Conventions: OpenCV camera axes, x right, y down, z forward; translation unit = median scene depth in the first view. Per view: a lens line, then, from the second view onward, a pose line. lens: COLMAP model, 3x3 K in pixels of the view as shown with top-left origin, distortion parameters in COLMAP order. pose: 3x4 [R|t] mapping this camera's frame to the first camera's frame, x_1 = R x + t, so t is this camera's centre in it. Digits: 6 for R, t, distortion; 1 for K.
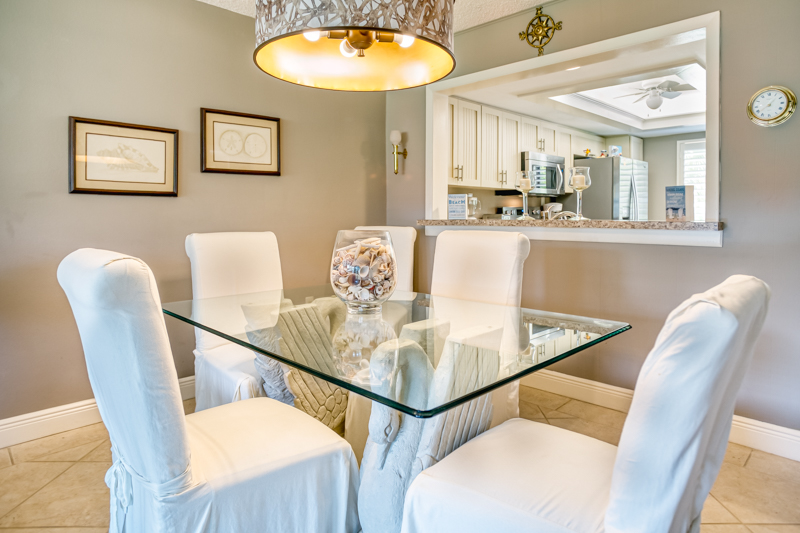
lens RADIAL K [[499.4, 0, 398.4], [0, 499.4, 267.2], [0, 0, 1]] dist [-0.002343, -0.000997]
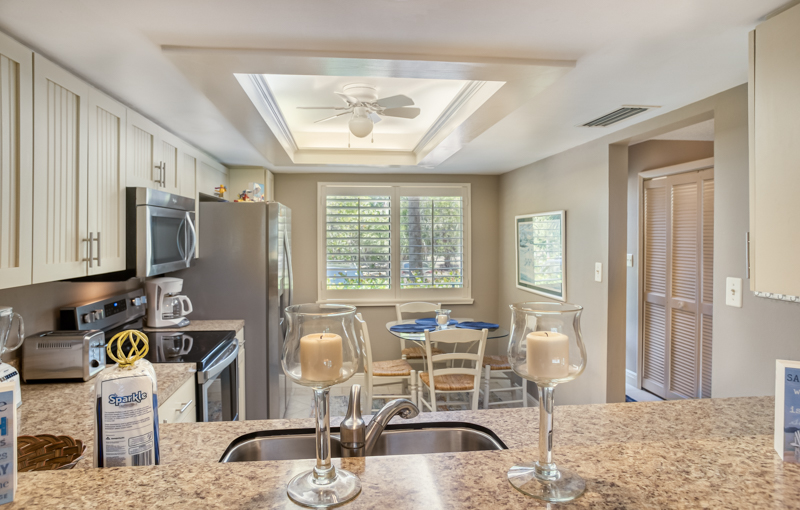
lens RADIAL K [[497.2, 0, 386.7], [0, 497.2, 226.9], [0, 0, 1]] dist [-0.003074, 0.000617]
pose [[0.624482, 0.006155, 0.781015, 0.046735], [0.086644, 0.993251, -0.077107, -0.142106], [-0.776218, 0.115822, 0.619734, 0.553757]]
